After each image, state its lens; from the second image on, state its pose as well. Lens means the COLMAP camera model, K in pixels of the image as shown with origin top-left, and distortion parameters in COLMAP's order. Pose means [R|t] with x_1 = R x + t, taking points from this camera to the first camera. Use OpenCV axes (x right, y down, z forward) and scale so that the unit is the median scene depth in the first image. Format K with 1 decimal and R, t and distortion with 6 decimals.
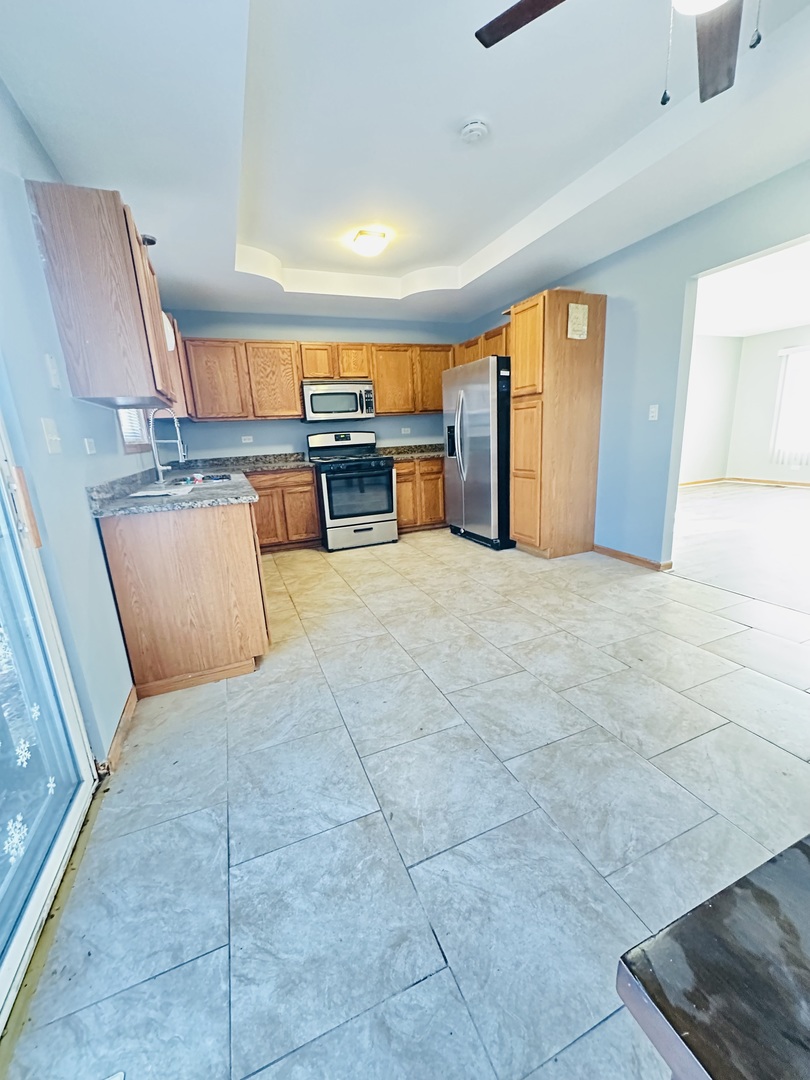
lens RADIAL K [[432.1, 0, 409.4], [0, 432.1, 533.1], [0, 0, 1]] dist [-0.000425, 0.000197]
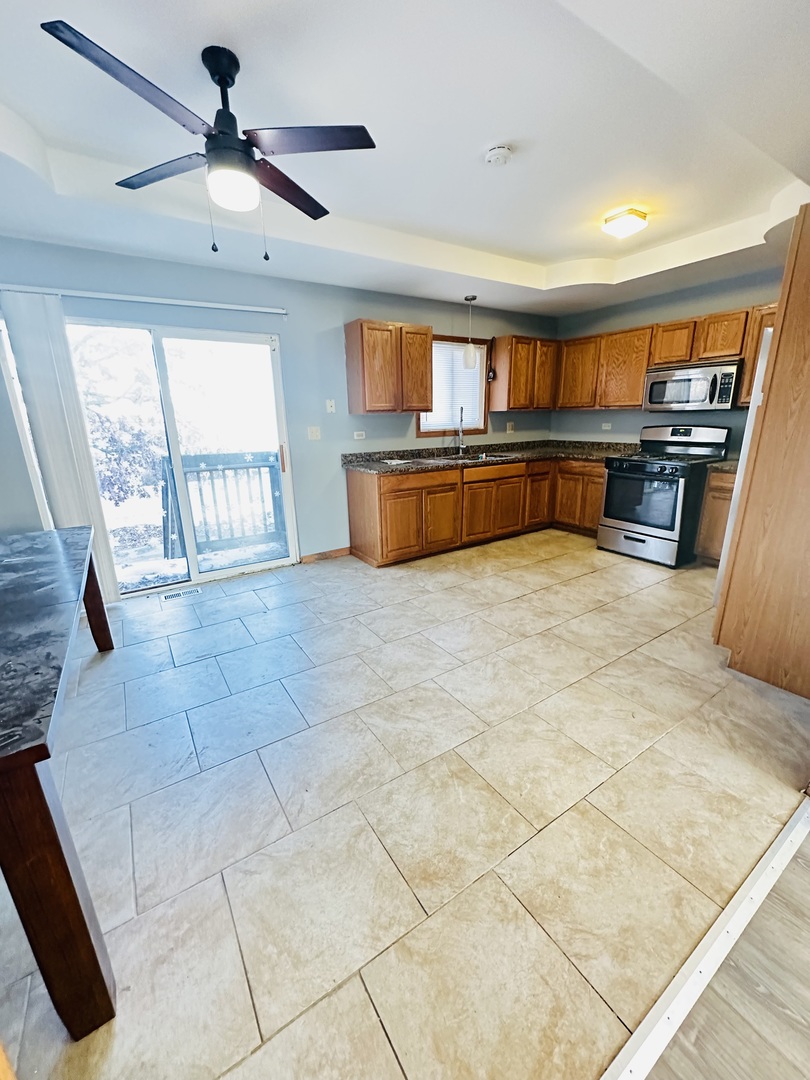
lens RADIAL K [[432.1, 0, 411.6], [0, 432.1, 543.2], [0, 0, 1]] dist [-0.000425, 0.000197]
pose [[0.192145, 0.328548, -0.924736, 0.817579], [-0.208733, 0.934415, 0.288616, -0.206937], [0.958911, 0.137567, 0.248122, 0.421882]]
